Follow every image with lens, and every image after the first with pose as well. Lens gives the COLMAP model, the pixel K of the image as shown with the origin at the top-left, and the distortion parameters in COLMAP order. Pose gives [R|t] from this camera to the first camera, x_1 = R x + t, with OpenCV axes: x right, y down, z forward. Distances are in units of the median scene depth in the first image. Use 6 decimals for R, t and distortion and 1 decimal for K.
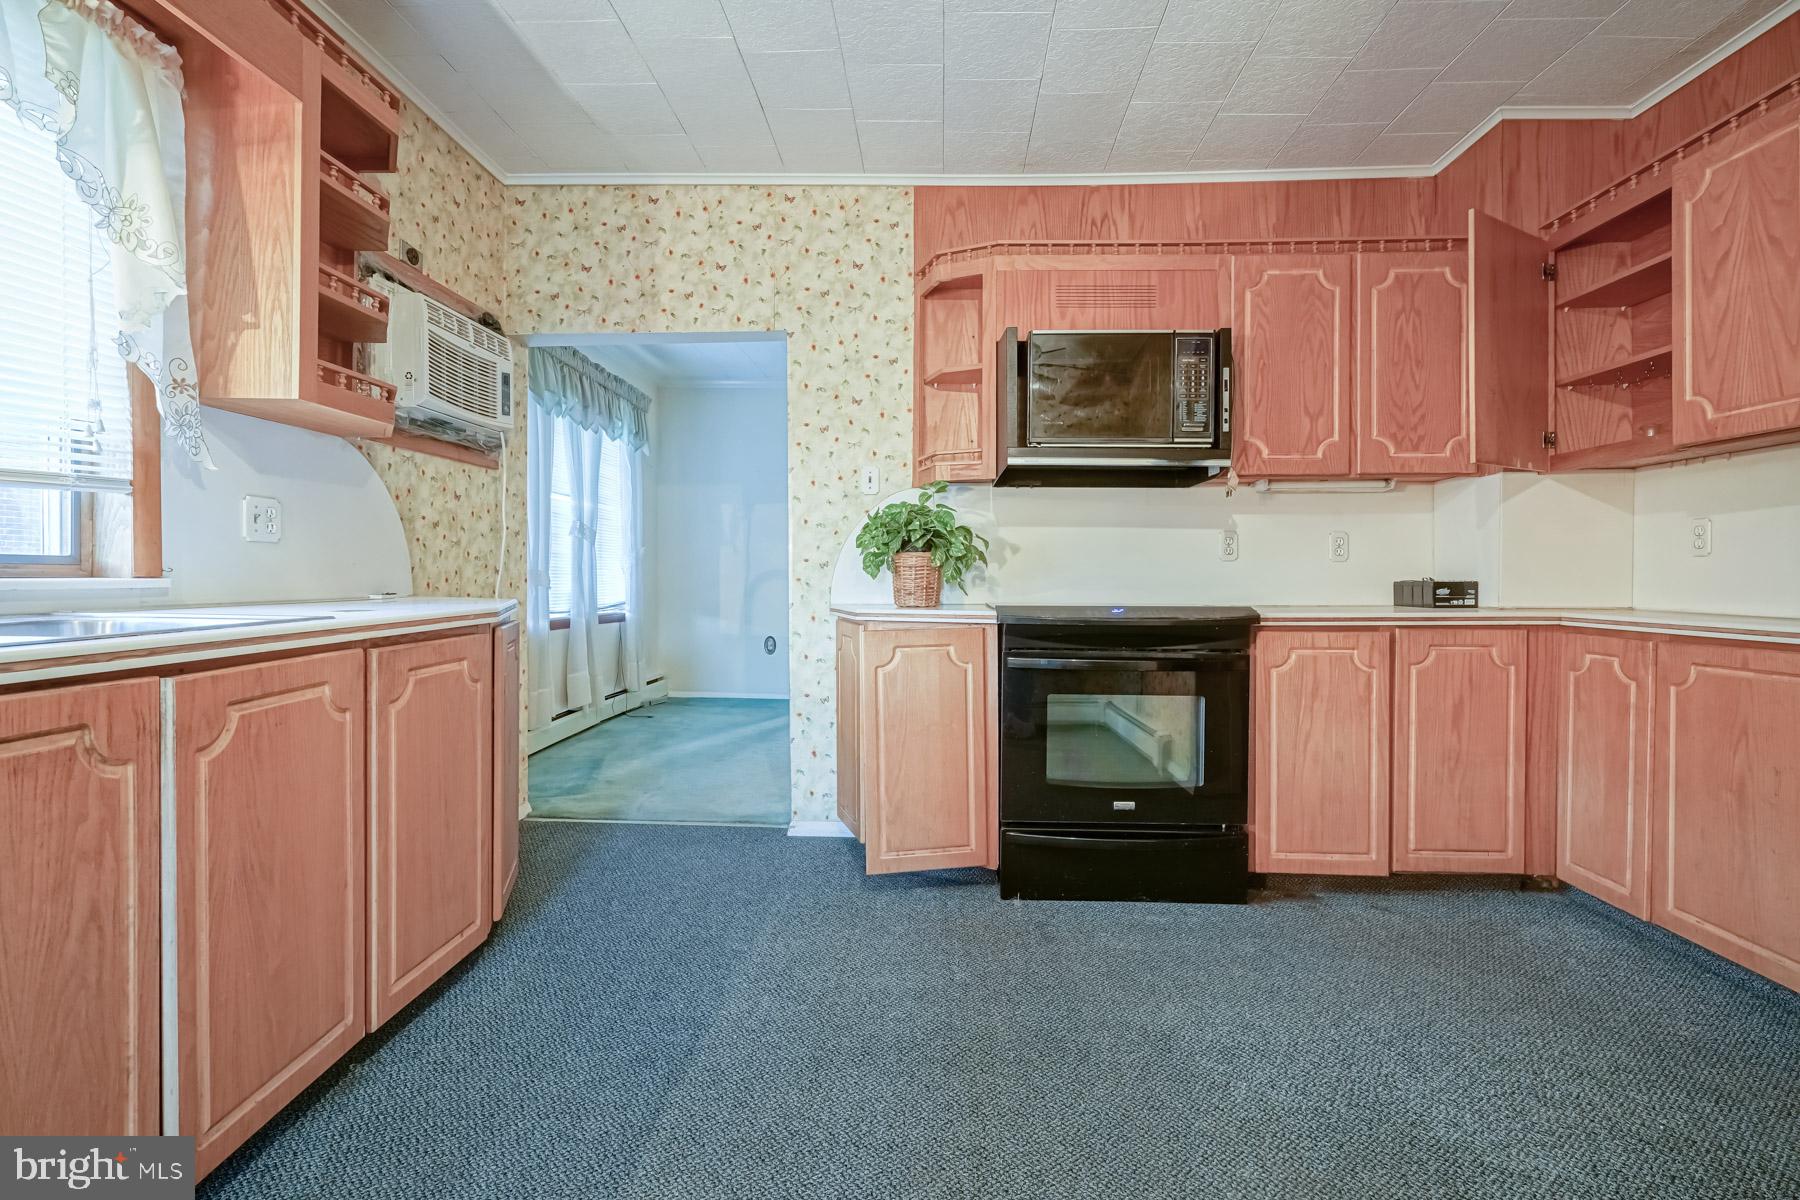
lens RADIAL K [[820.1, 0, 931.9], [0, 820.1, 584.9], [0, 0, 1]] dist [-0.004259, 0.001926]
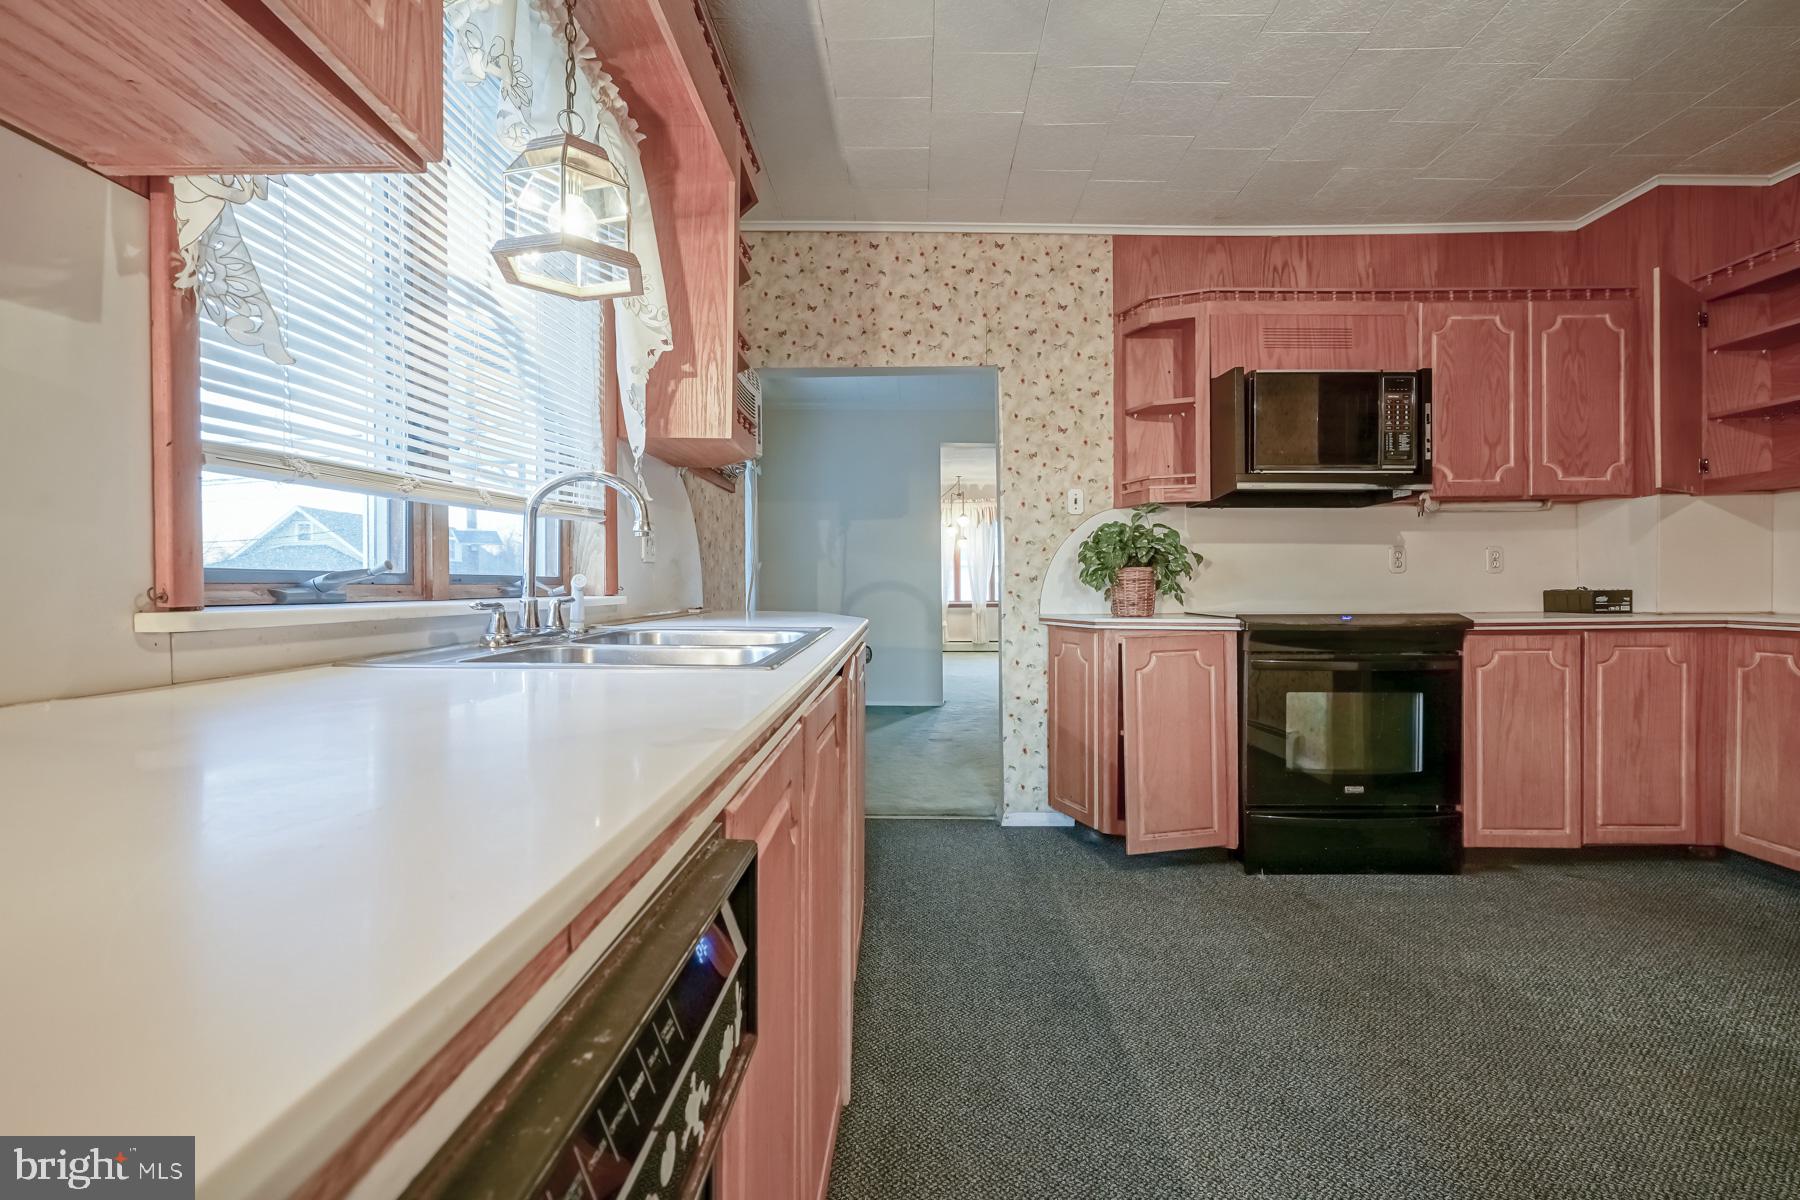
lens RADIAL K [[820.1, 0, 897.6], [0, 820.1, 593.1], [0, 0, 1]] dist [-0.004259, 0.001926]
pose [[0.999488, -0.006971, 0.031223, -0.422533], [0.007042, 0.999973, -0.002152, -0.004971], [-0.031207, 0.002371, 0.999510, -0.112518]]
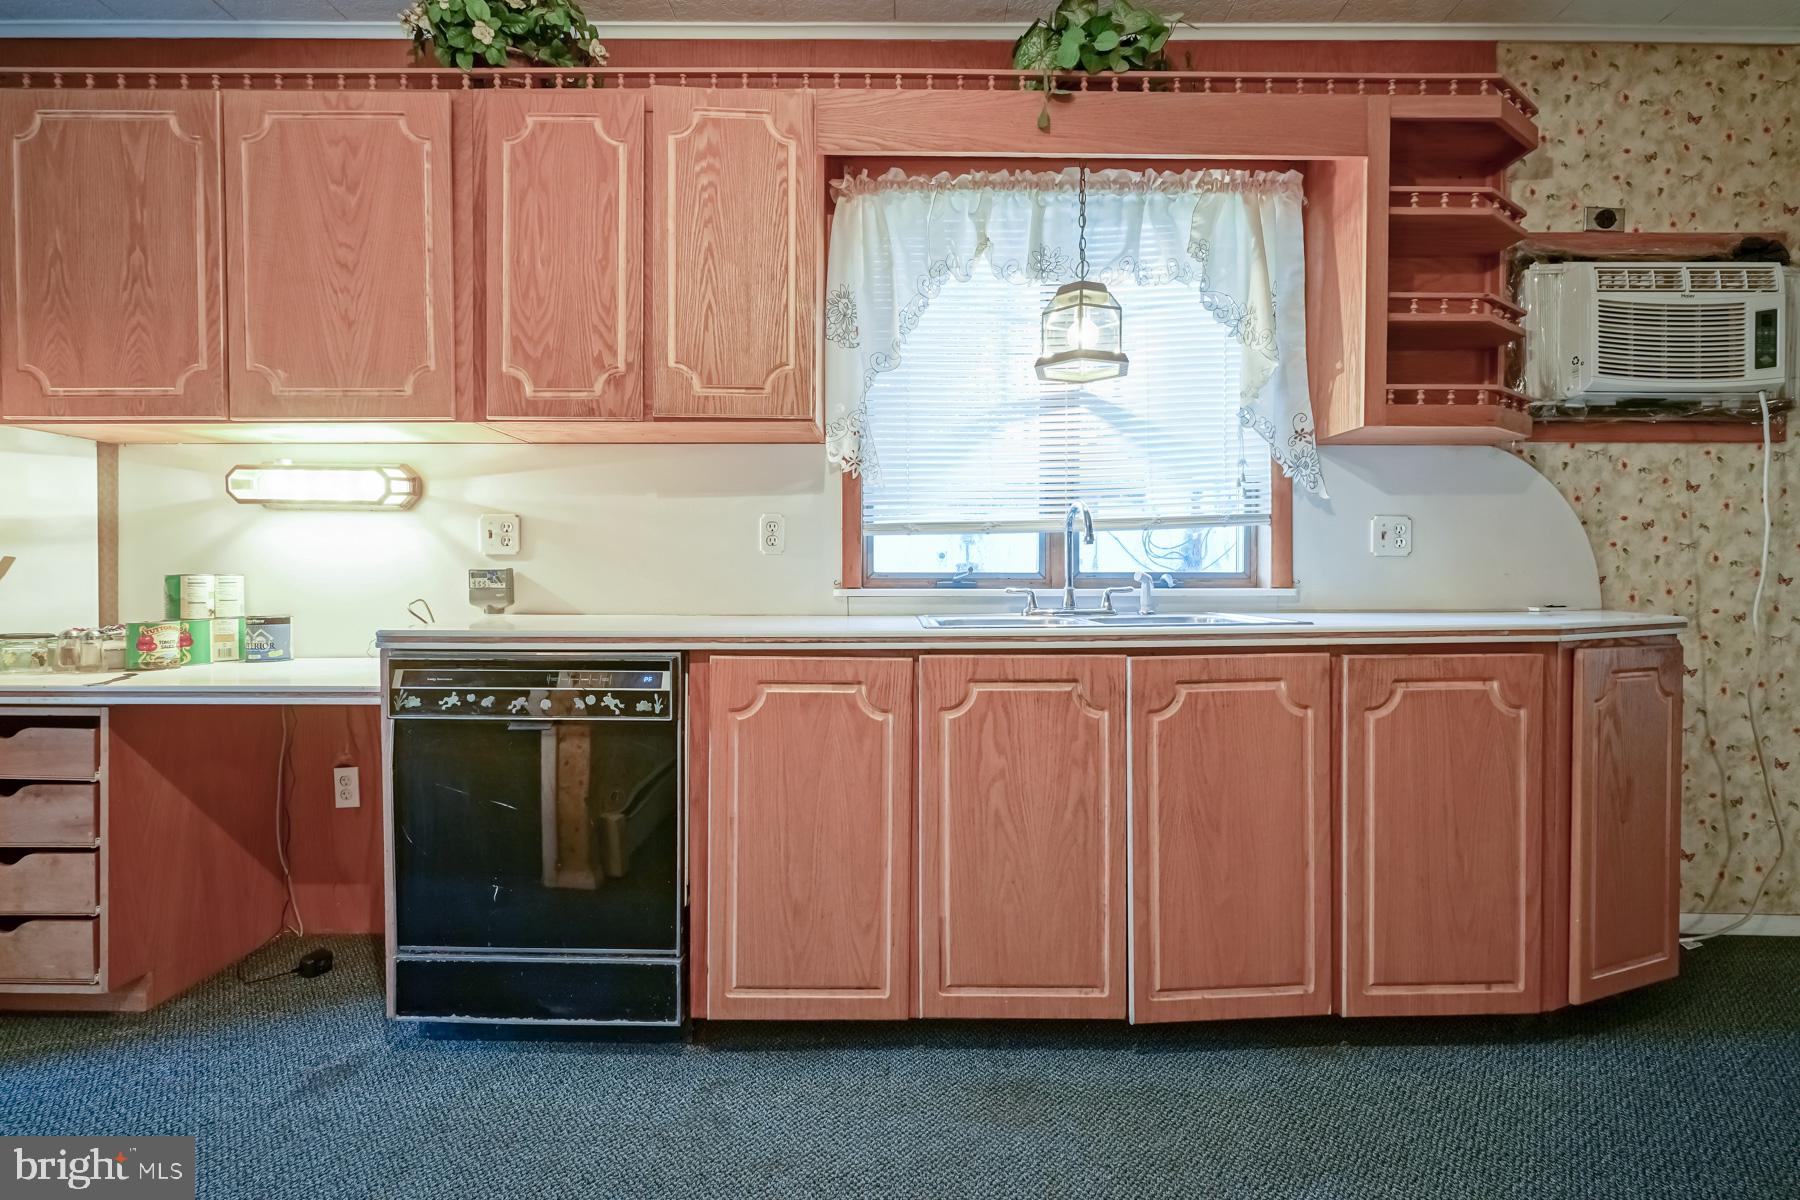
lens RADIAL K [[820.1, 0, 900.5], [0, 820.1, 592.3], [0, 0, 1]] dist [-0.004259, 0.001926]
pose [[0.043093, 0.004516, -0.999061, 0.222870], [-0.010680, 0.999935, 0.004059, -0.000723], [0.999014, 0.010495, 0.043138, 0.240644]]
